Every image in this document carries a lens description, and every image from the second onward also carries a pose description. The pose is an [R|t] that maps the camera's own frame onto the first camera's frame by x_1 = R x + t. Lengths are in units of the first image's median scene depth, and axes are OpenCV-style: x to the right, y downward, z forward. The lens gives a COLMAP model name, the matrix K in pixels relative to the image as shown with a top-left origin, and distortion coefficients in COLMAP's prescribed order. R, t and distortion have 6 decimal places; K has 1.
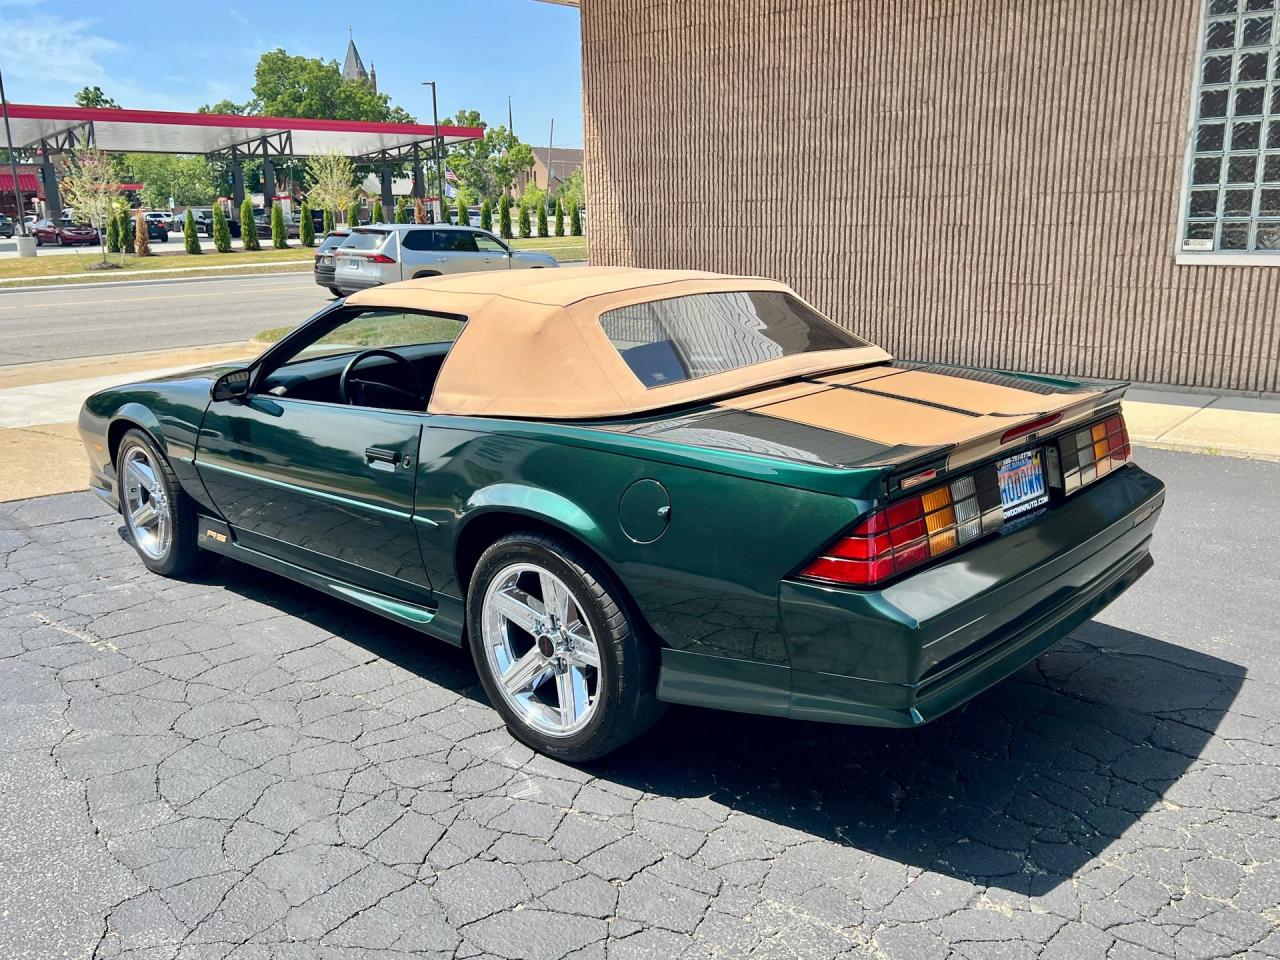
lens RADIAL K [[1105.3, 0, 649.8], [0, 1105.3, 473.8], [0, 0, 1]] dist [0.060599, -0.066808]
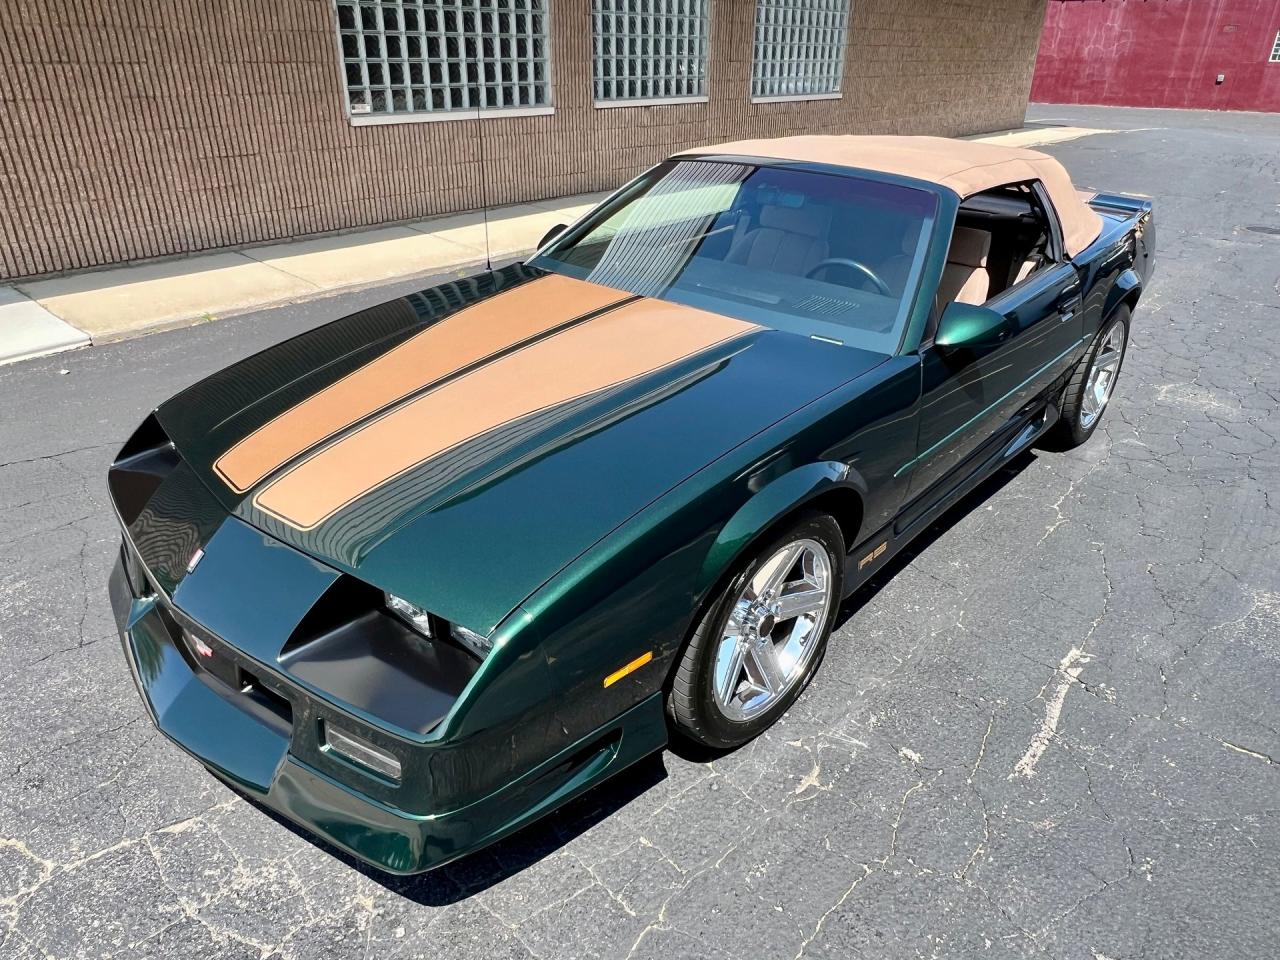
lens RADIAL K [[863.0, 0, 638.1], [0, 863.0, 483.2], [0, 0, 1]] dist [-0.039918, 0.028624]
pose [[-0.006833, -0.429335, 0.903120, -0.509151], [0.228095, 0.878663, 0.419434, -0.150642], [-0.973615, 0.208863, 0.091925, 0.628042]]
